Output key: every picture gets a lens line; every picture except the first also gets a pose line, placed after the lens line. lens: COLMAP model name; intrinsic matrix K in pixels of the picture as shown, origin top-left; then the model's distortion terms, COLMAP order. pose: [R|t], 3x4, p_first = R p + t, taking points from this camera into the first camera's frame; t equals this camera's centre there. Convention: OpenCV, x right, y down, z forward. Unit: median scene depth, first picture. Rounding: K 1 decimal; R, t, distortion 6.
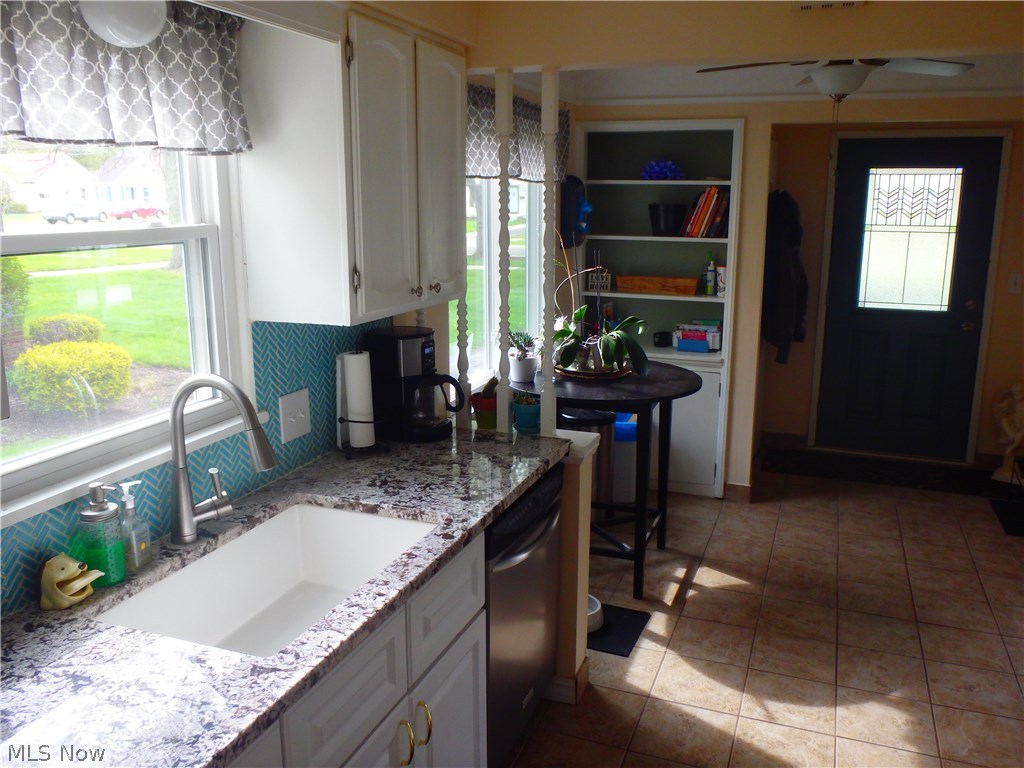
lens RADIAL K [[862.1, 0, 528.5], [0, 862.1, 382.5], [0, 0, 1]] dist [-0.004002, 0.010981]
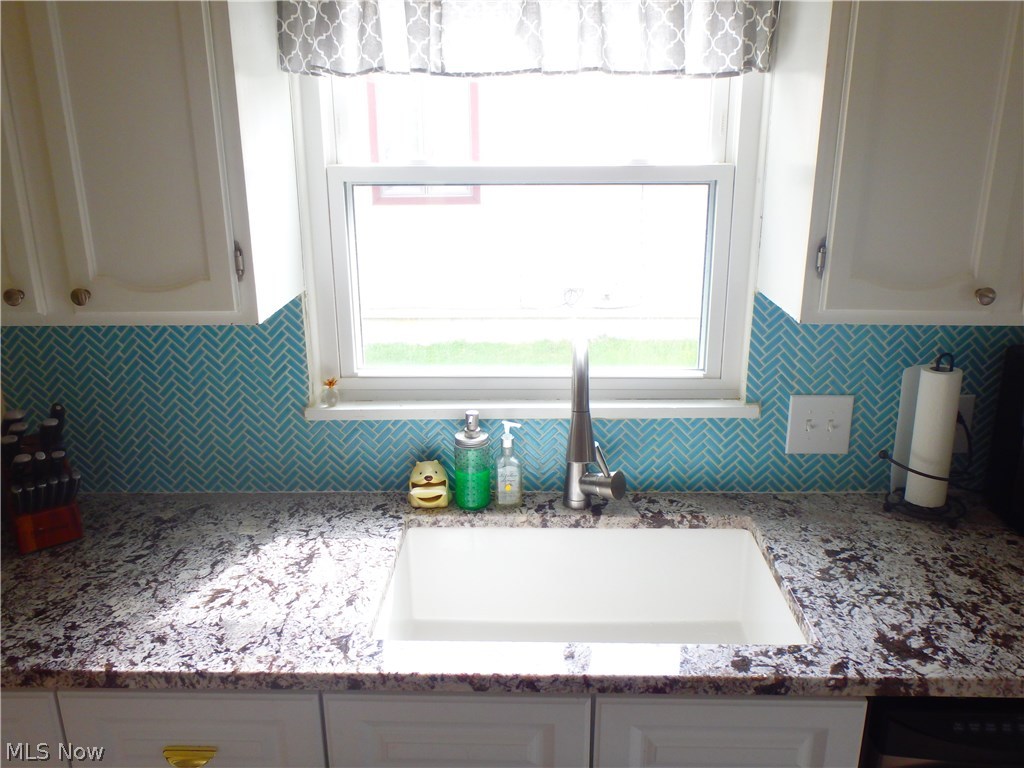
lens RADIAL K [[862.1, 0, 528.5], [0, 862.1, 382.5], [0, 0, 1]] dist [-0.004002, 0.010981]
pose [[0.316541, 0.281341, -0.905897, 0.366957], [-0.198683, 0.953485, 0.226696, -0.134349], [0.927538, 0.108228, 0.357715, 0.557626]]
